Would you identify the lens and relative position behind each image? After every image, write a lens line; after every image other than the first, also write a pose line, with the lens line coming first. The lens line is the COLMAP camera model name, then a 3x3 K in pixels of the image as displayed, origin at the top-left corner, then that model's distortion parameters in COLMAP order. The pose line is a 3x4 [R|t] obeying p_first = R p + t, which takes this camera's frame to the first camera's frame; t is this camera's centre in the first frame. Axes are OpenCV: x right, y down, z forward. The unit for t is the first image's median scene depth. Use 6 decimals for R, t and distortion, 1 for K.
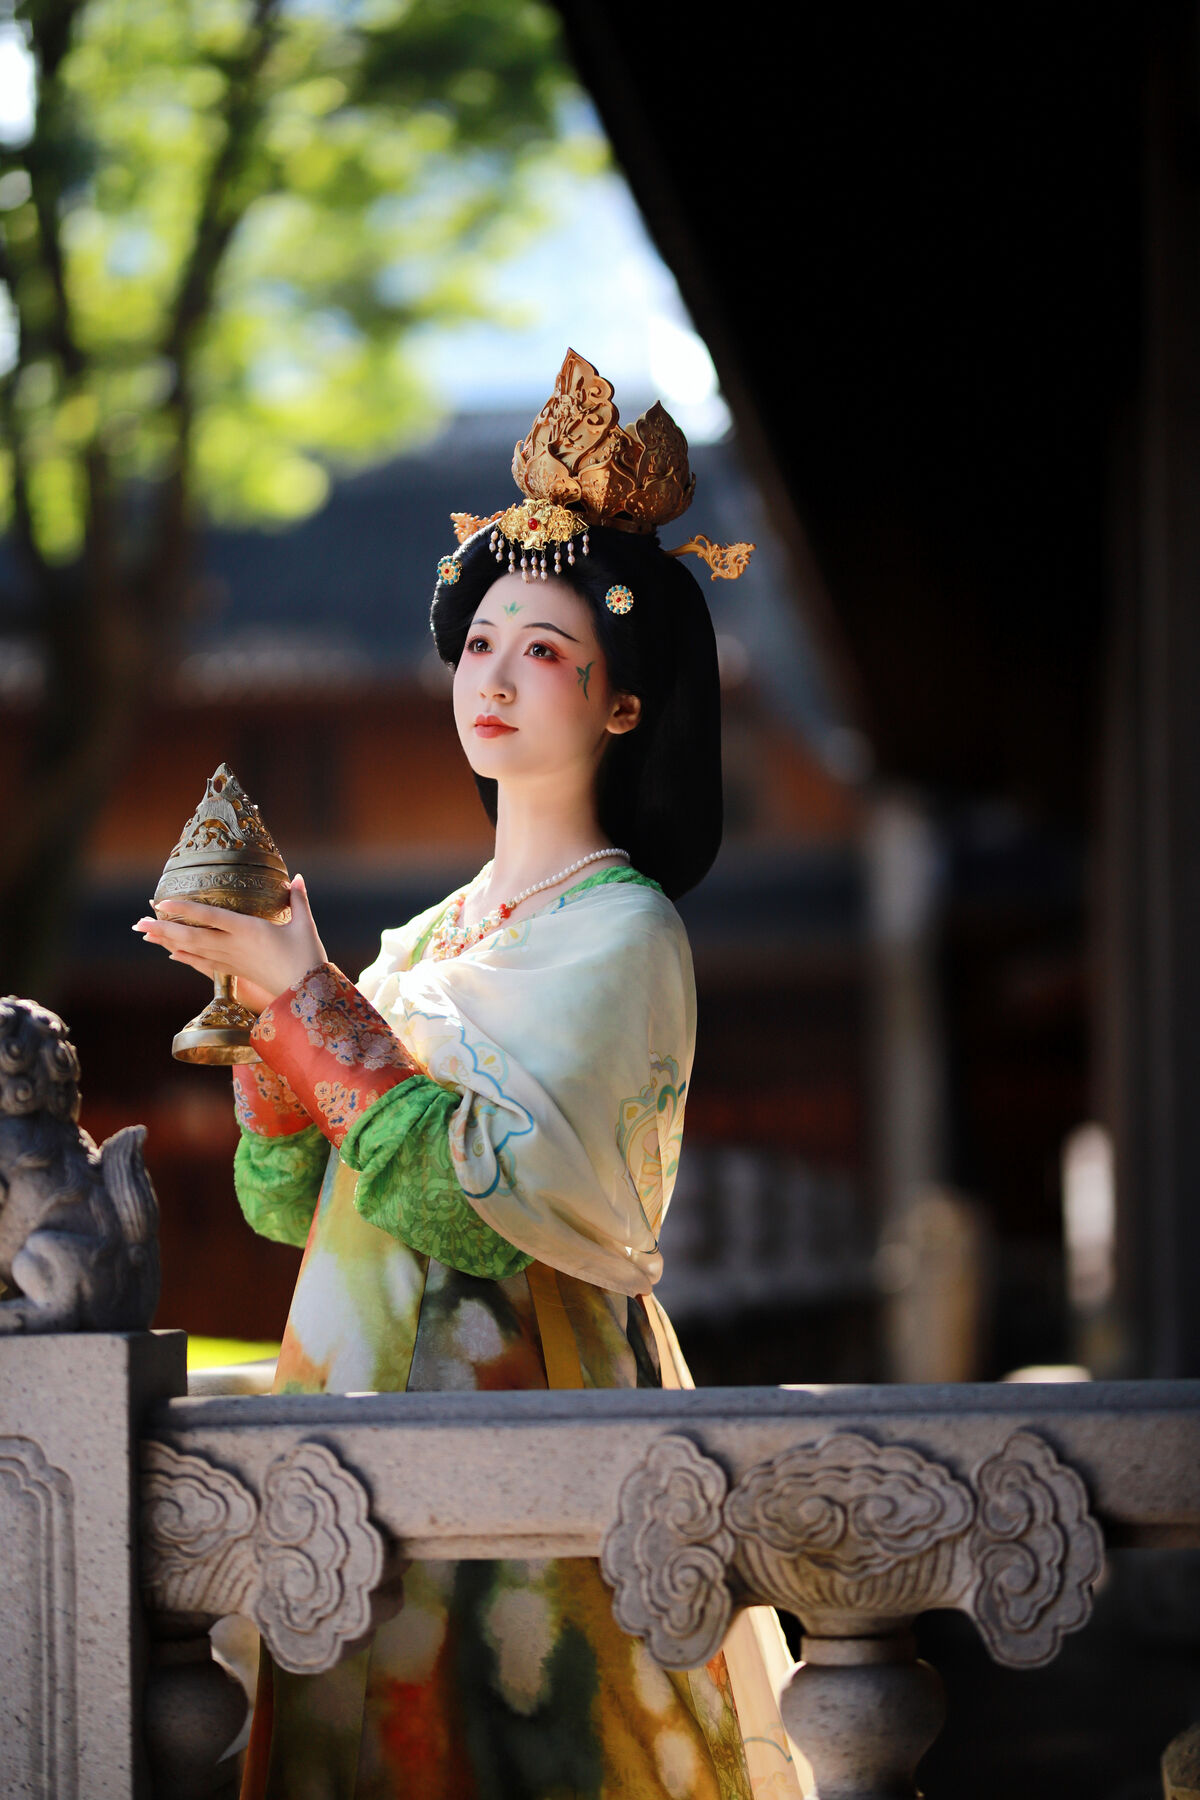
lens RADIAL K [[4482.1, 0, 539.6], [0, 4482.1, 795.6], [0, 0, 1]] dist [0.030070, -0.641275]
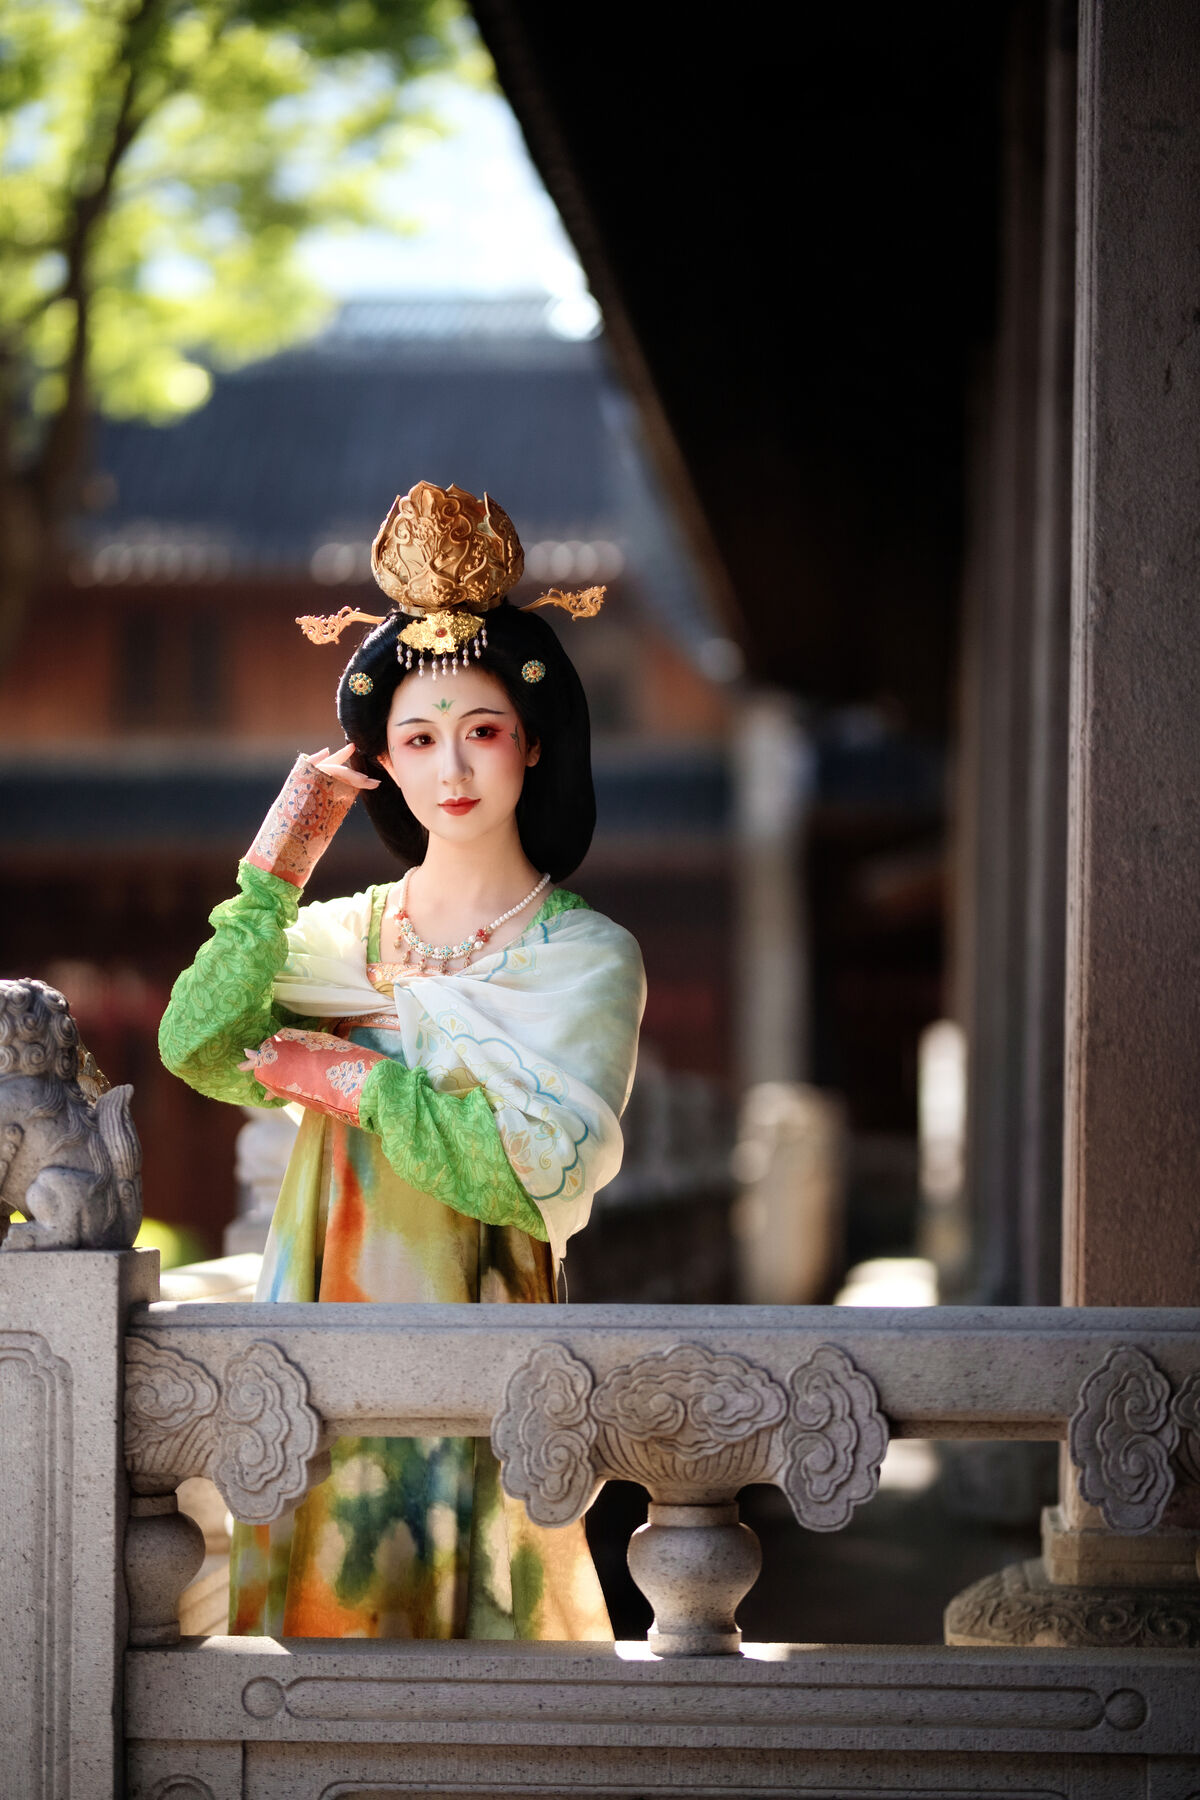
lens RADIAL K [[4482.1, 0, 539.6], [0, 4482.1, 795.6], [0, 0, 1]] dist [0.030070, -0.641275]
pose [[0.999292, 0.024222, 0.028796, -0.013394], [-0.025005, 0.999318, 0.027155, -0.044845], [-0.028119, -0.027856, 0.999216, -0.254083]]
